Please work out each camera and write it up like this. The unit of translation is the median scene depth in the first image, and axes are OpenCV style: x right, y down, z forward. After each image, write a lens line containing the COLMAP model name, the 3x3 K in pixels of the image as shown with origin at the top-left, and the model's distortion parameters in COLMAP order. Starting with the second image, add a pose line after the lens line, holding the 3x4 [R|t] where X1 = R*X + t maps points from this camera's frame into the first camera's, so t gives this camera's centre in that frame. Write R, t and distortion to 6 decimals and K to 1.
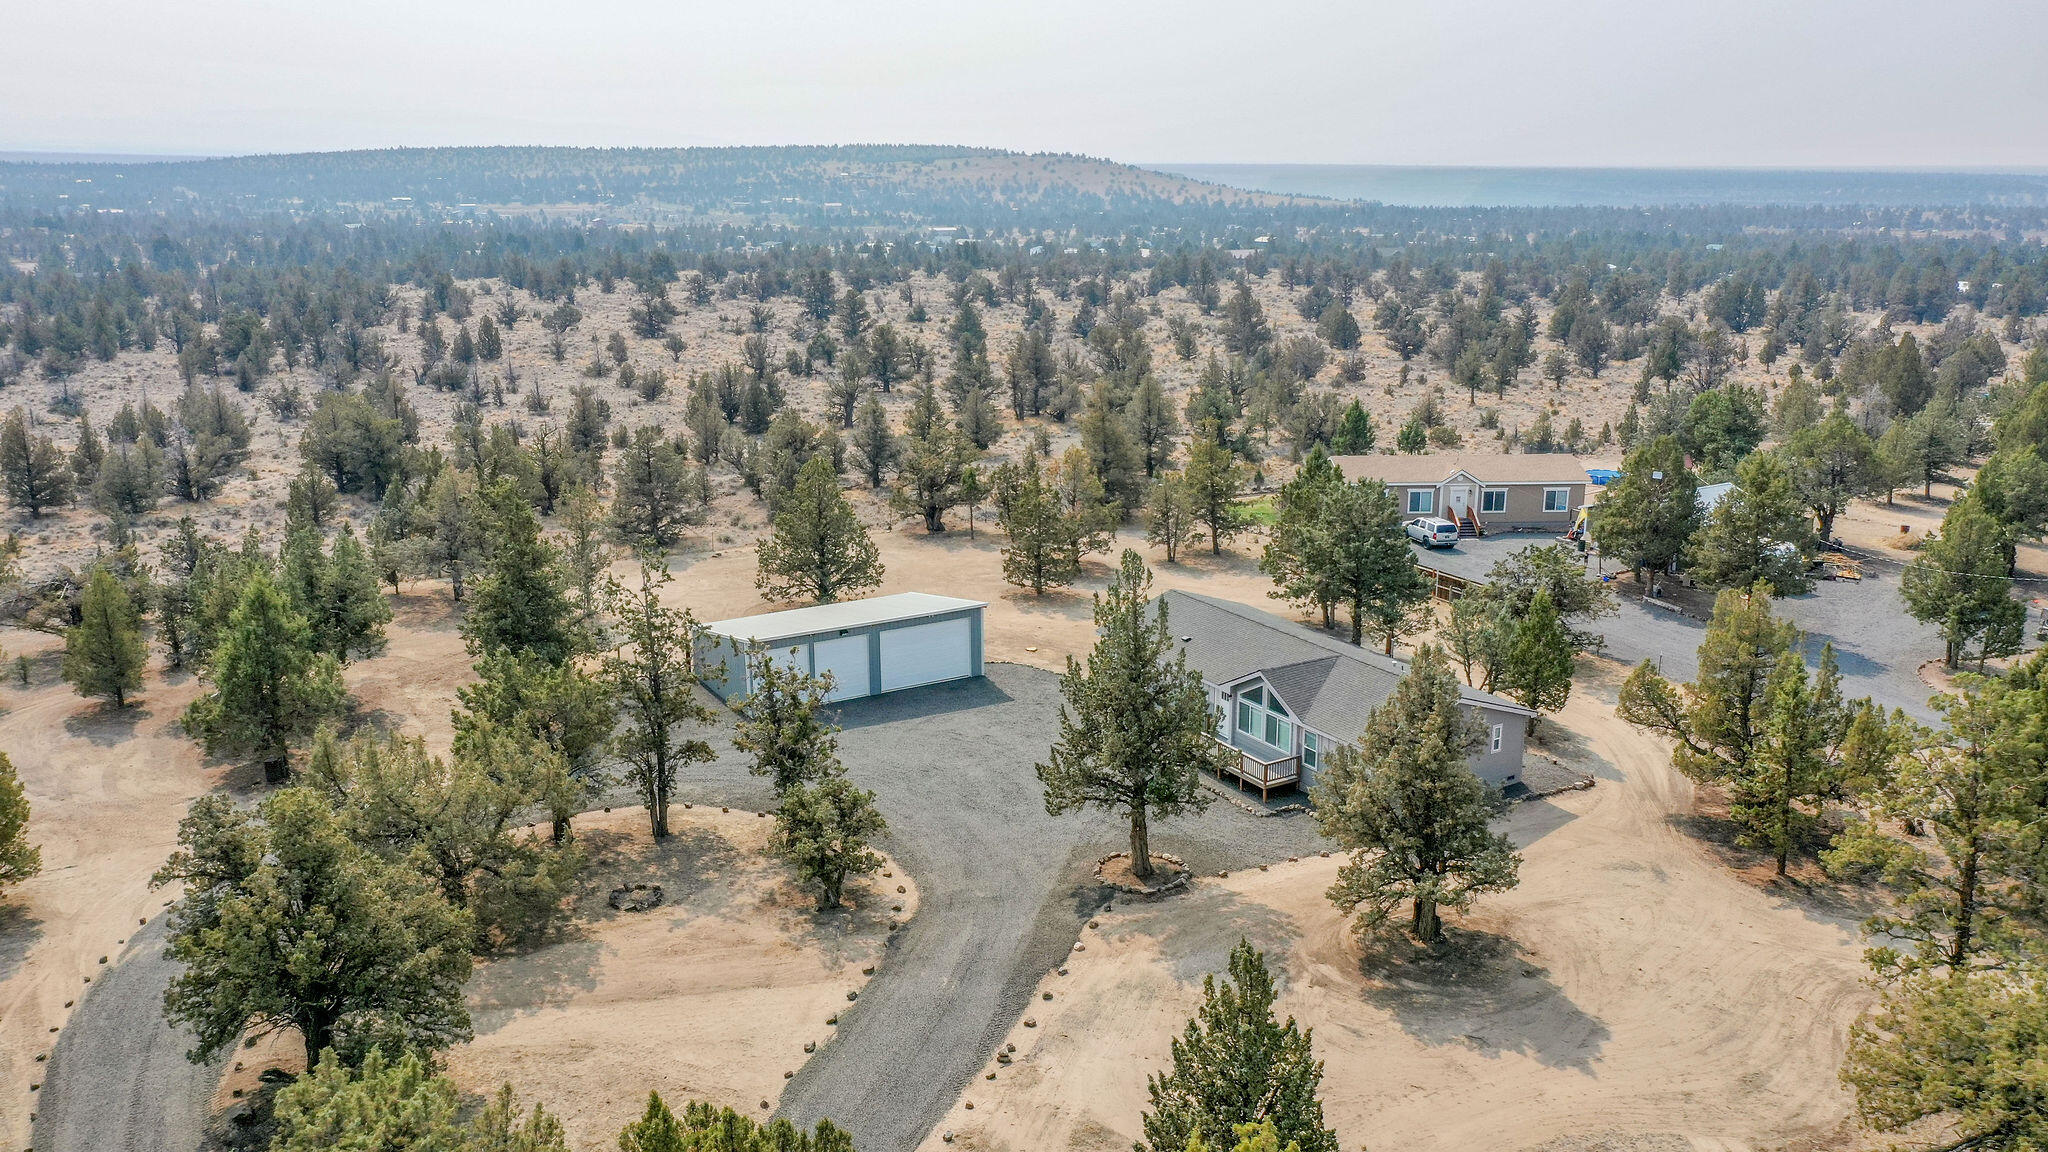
lens RADIAL K [[1620.1, 0, 1029.9], [0, 1620.1, 561.4], [0, 0, 1]] dist [0.003612, 0.005081]
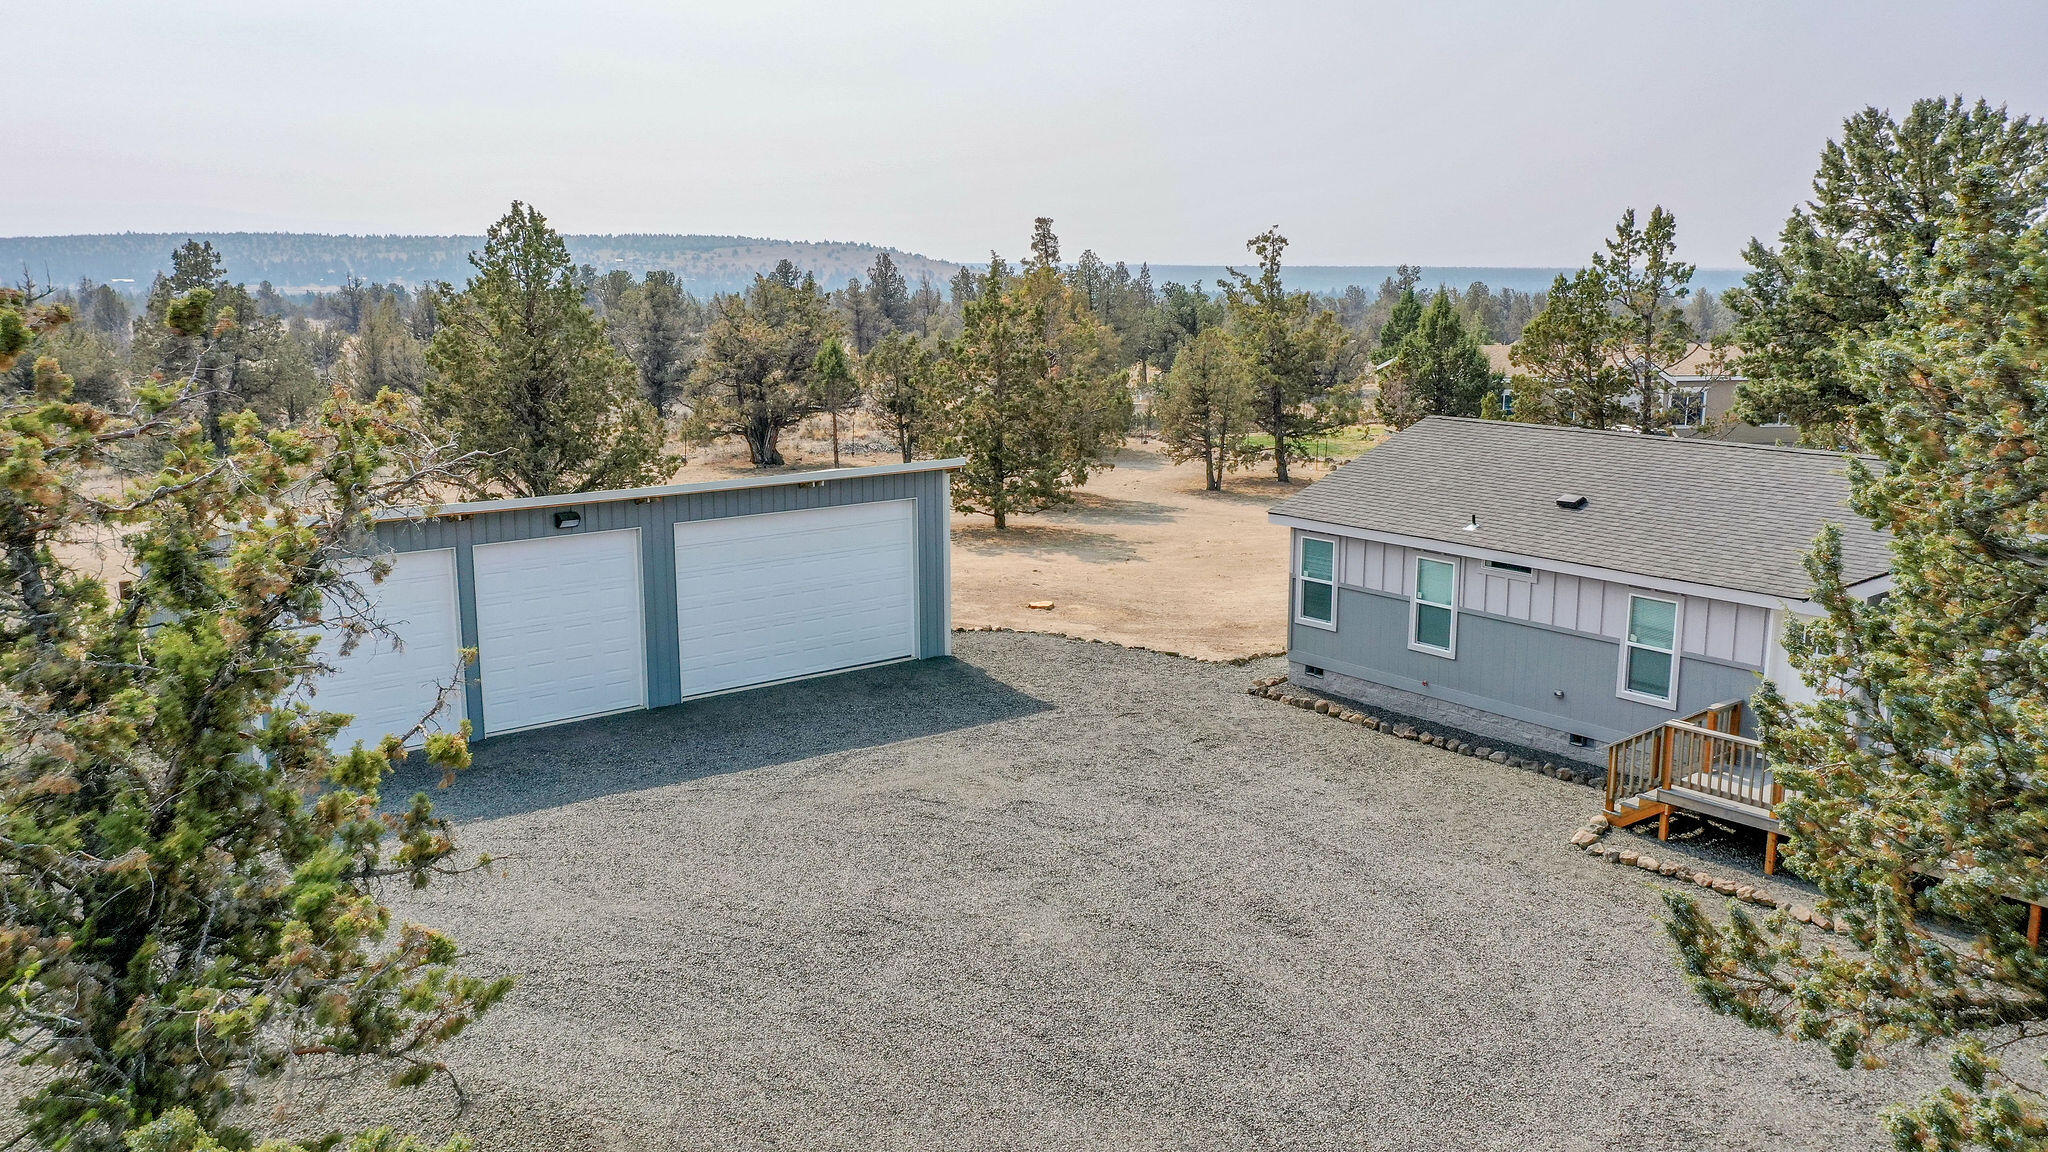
lens RADIAL K [[1620.1, 0, 1032.0], [0, 1620.1, 580.2], [0, 0, 1]] dist [0.003612, 0.005081]
pose [[0.991054, -0.021225, 0.131761, -0.010361], [0.027828, 0.998437, -0.048471, 0.012410], [-0.130526, 0.051704, 0.990096, 0.106545]]
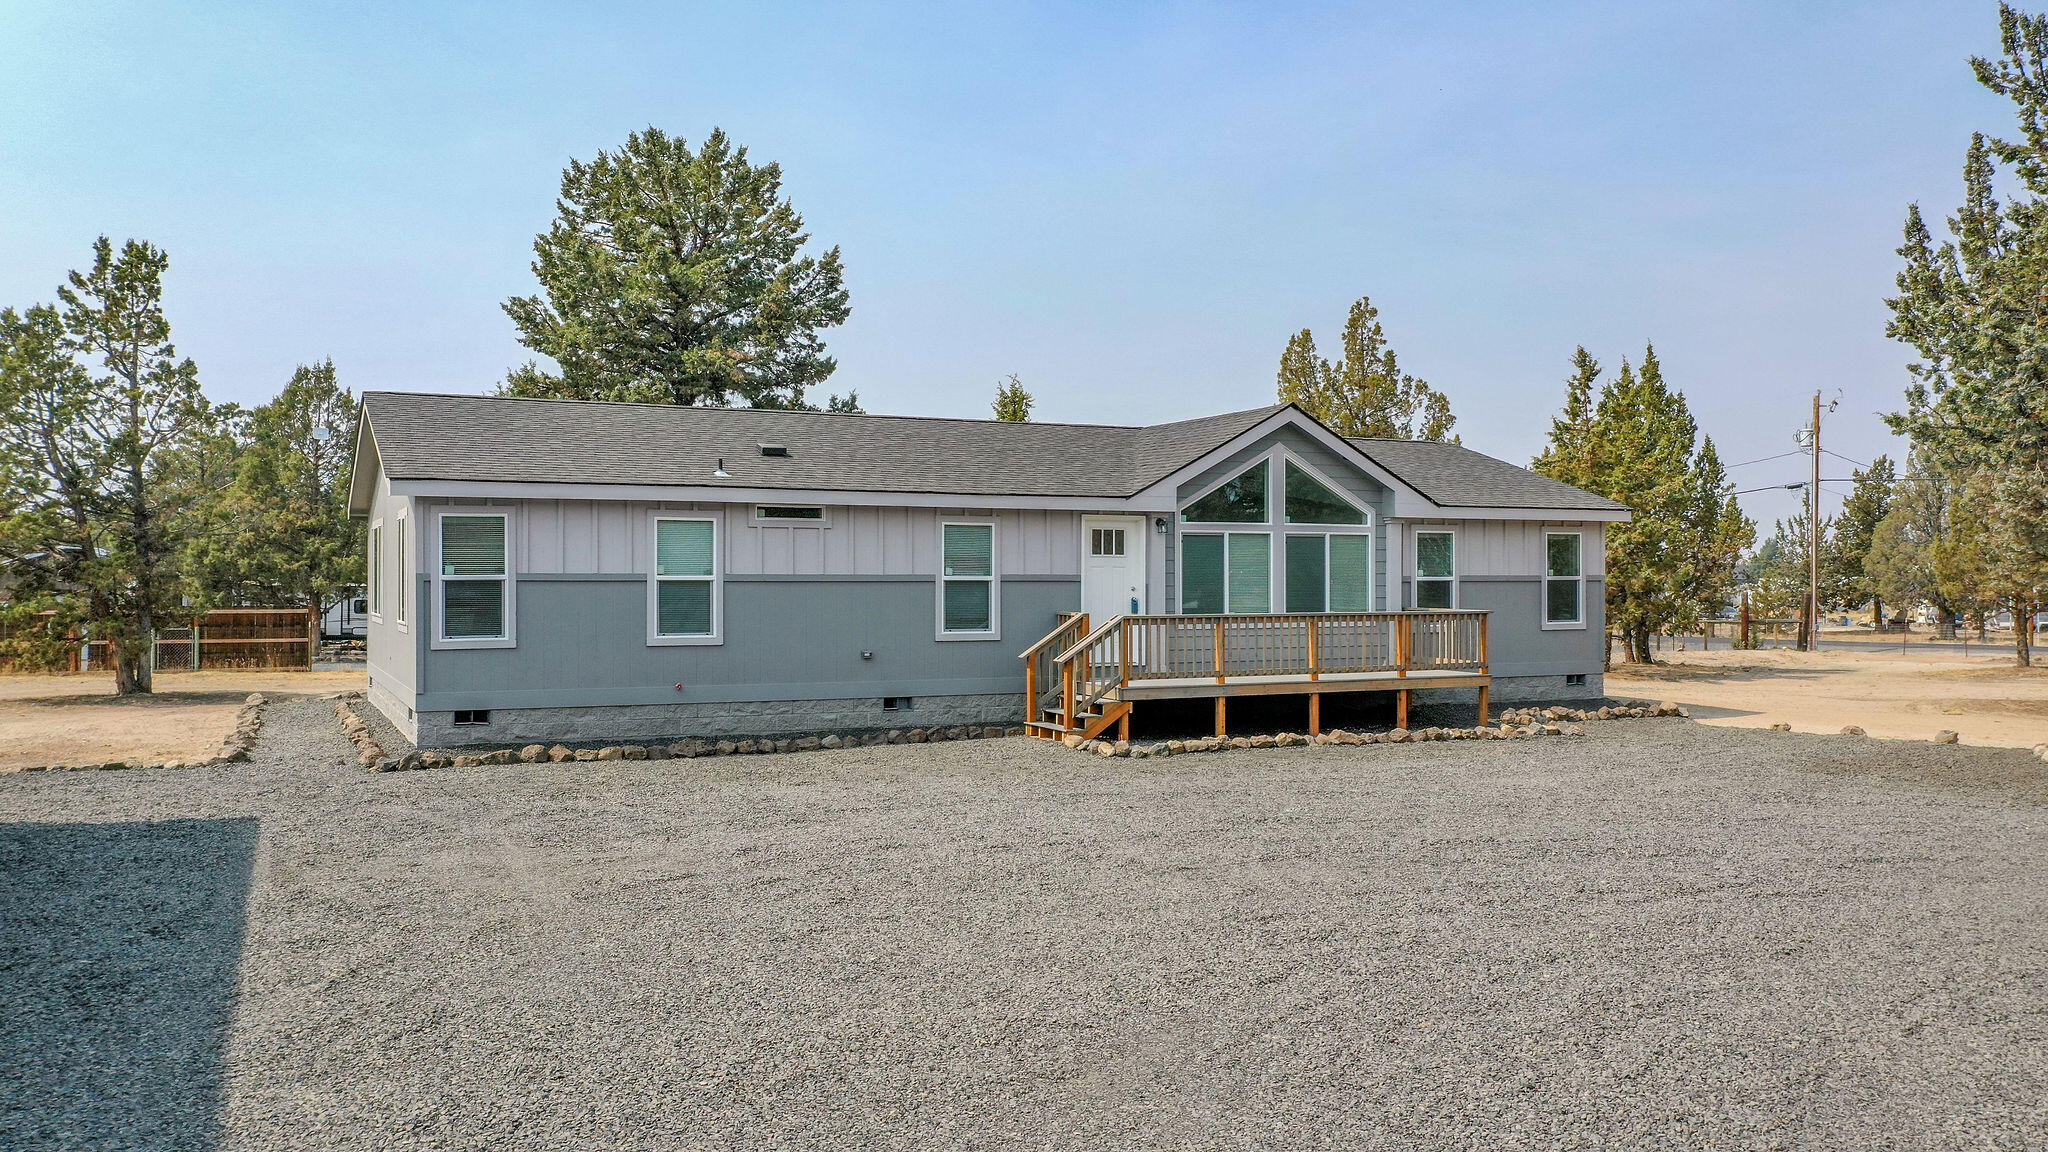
lens RADIAL K [[1620.1, 0, 1034.9], [0, 1620.1, 573.1], [0, 0, 1]] dist [0.003612, 0.005081]
pose [[0.089913, 0.010032, 0.995899, -0.031049], [0.244471, 0.969134, -0.031834, 0.014422], [-0.965479, 0.246331, 0.084685, 0.148335]]
